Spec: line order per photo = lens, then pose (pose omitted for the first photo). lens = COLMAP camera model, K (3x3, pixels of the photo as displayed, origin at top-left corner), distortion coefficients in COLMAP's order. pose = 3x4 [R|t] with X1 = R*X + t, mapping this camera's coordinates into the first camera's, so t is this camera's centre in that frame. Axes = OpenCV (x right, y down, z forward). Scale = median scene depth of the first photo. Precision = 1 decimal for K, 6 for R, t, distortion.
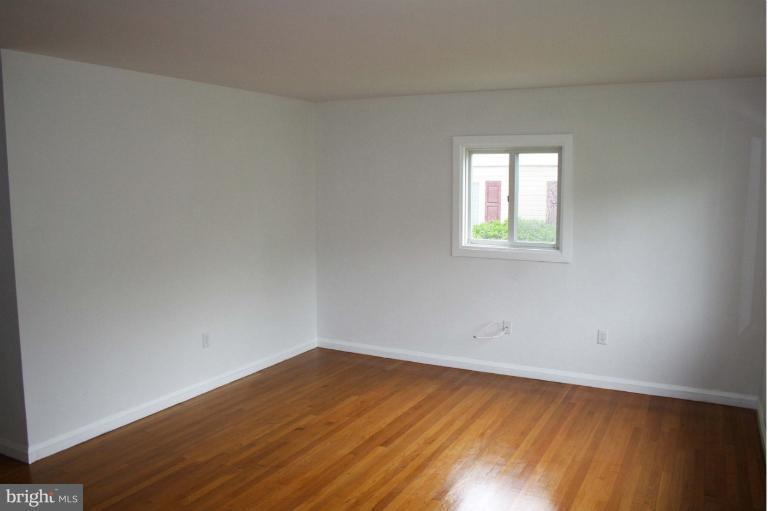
lens RADIAL K [[646.7, 0, 384.0], [0, 646.7, 255.5], [0, 0, 1]] dist [-0.134647, 0.150571]
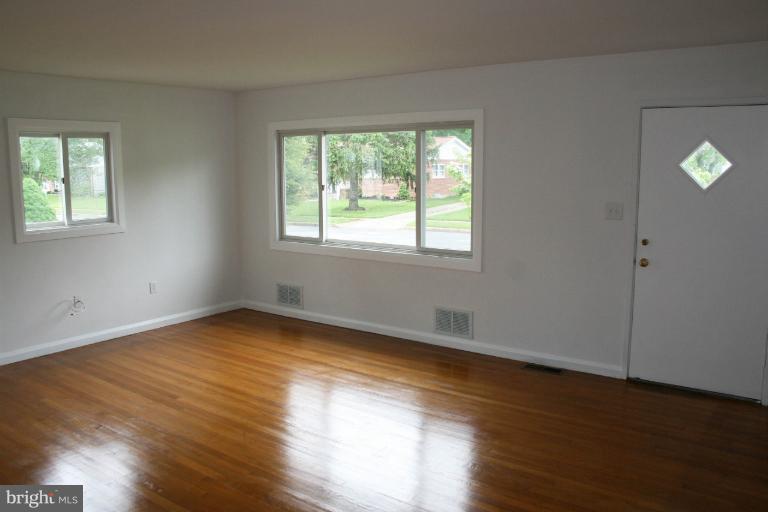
lens RADIAL K [[646.7, 0, 384.0], [0, 646.7, 256.0], [0, 0, 1]] dist [-0.134647, 0.150571]
pose [[0.146123, -0.147612, 0.978192, -0.803330], [0.122805, 0.983863, 0.130123, -0.039227], [-0.981615, 0.101112, 0.161892, 0.348564]]
